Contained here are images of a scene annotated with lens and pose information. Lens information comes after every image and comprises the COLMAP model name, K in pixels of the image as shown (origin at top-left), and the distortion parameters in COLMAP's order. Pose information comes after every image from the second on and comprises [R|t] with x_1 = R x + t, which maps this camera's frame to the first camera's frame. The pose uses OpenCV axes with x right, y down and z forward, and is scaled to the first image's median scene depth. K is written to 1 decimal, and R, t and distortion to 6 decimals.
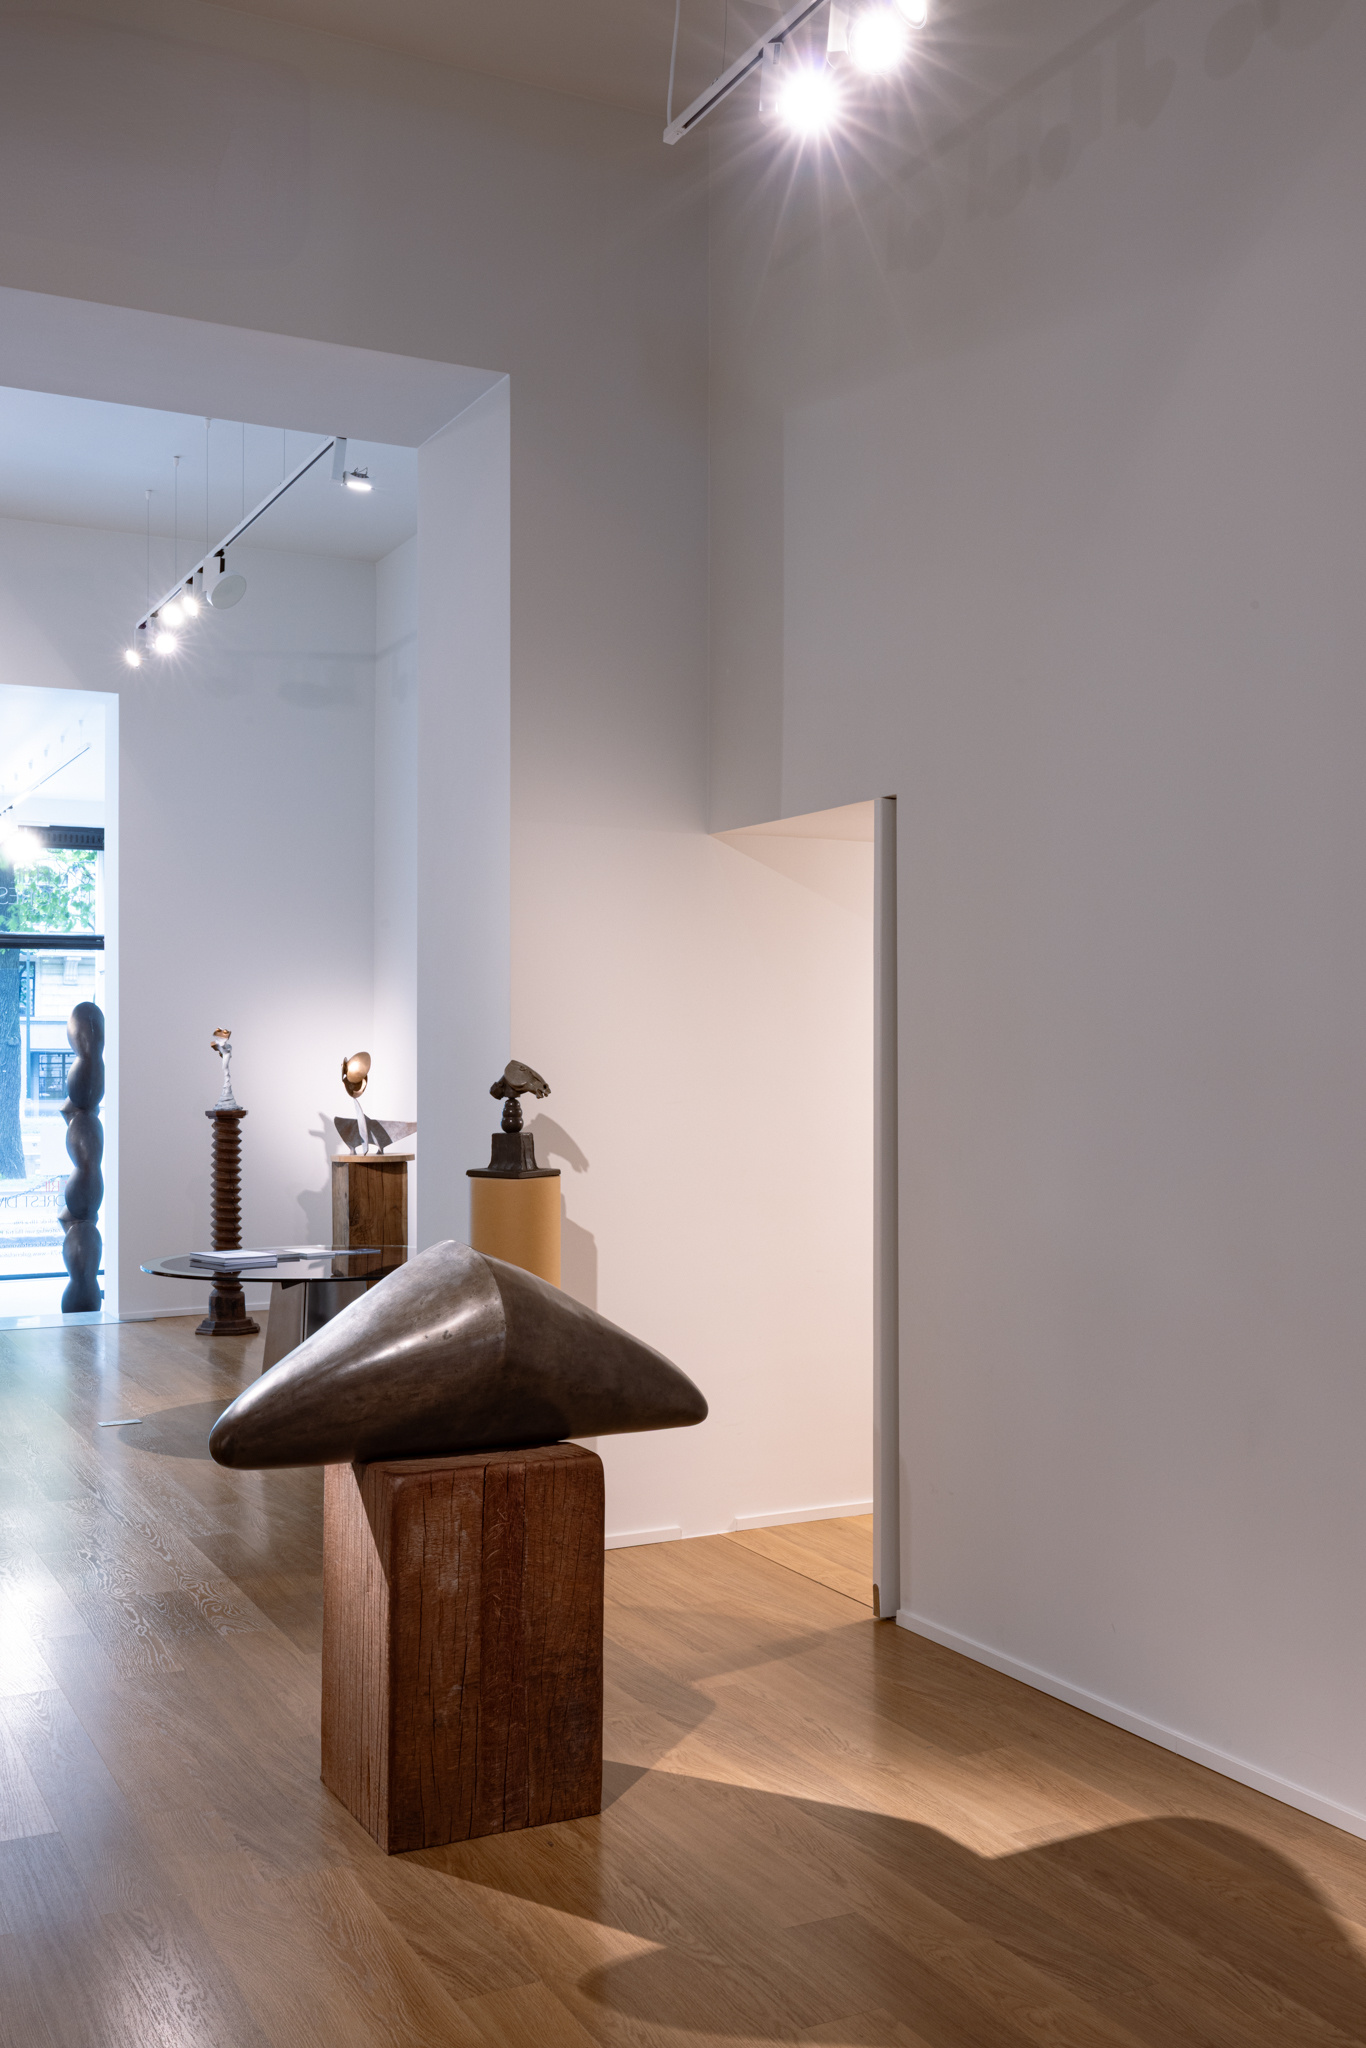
lens RADIAL K [[1960.4, 0, 683.0], [0, 1960.4, 1024.0], [0, 0, 1]] dist [-0.003366, 0.011472]
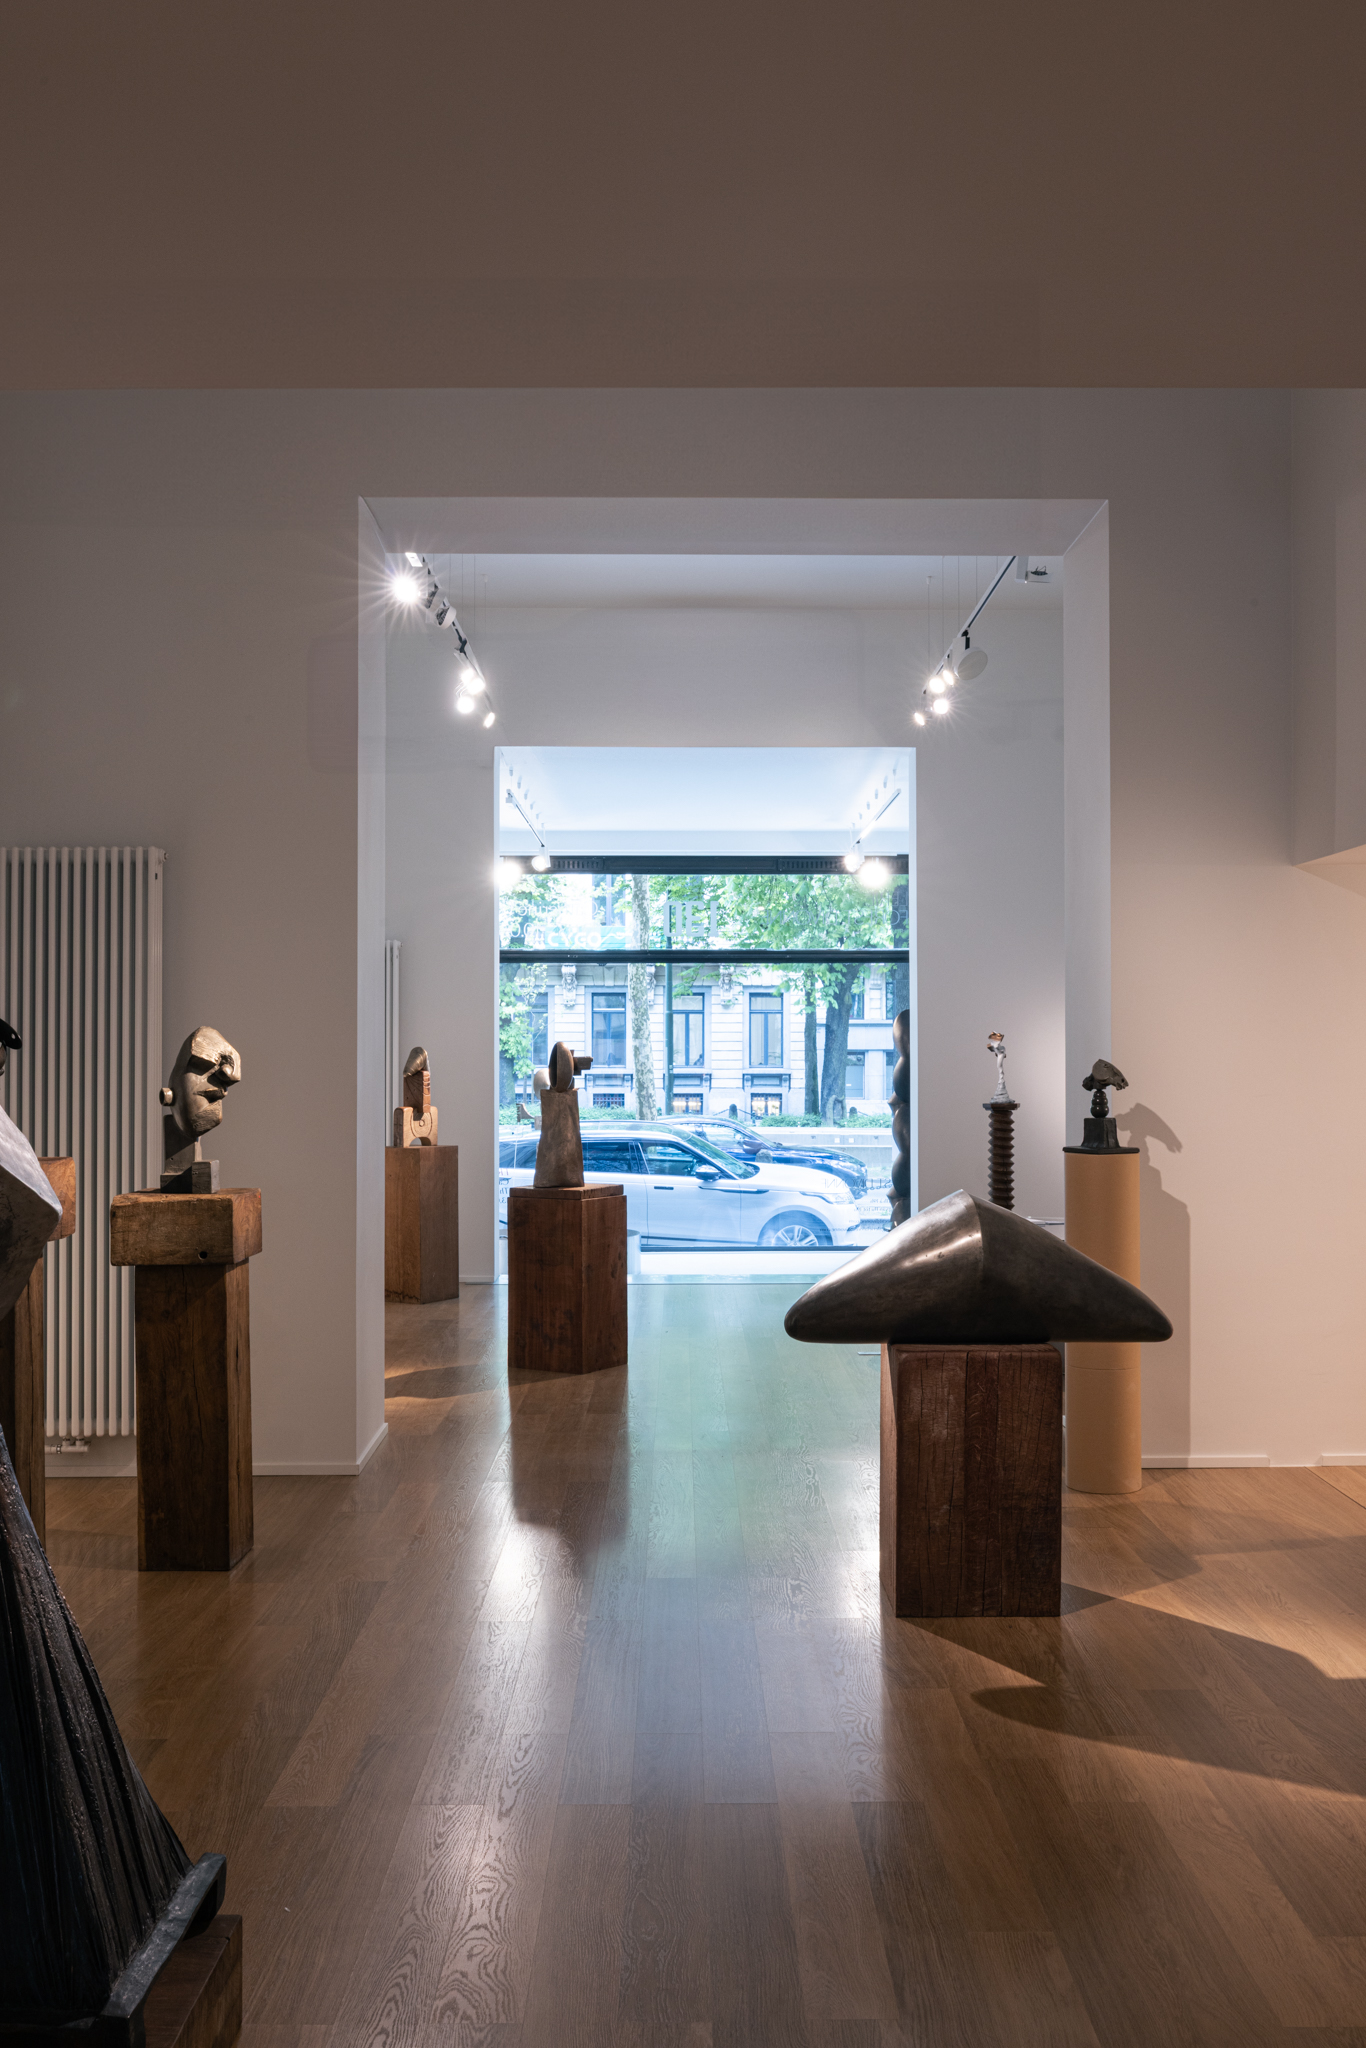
lens RADIAL K [[1960.4, 0, 683.0], [0, 1960.4, 1024.0], [0, 0, 1]] dist [-0.003366, 0.011472]
pose [[0.892385, -0.007035, -0.451220, 0.252730], [0.006898, 0.999974, -0.001948, -0.003472], [0.451222, -0.001374, 0.892411, -0.240190]]
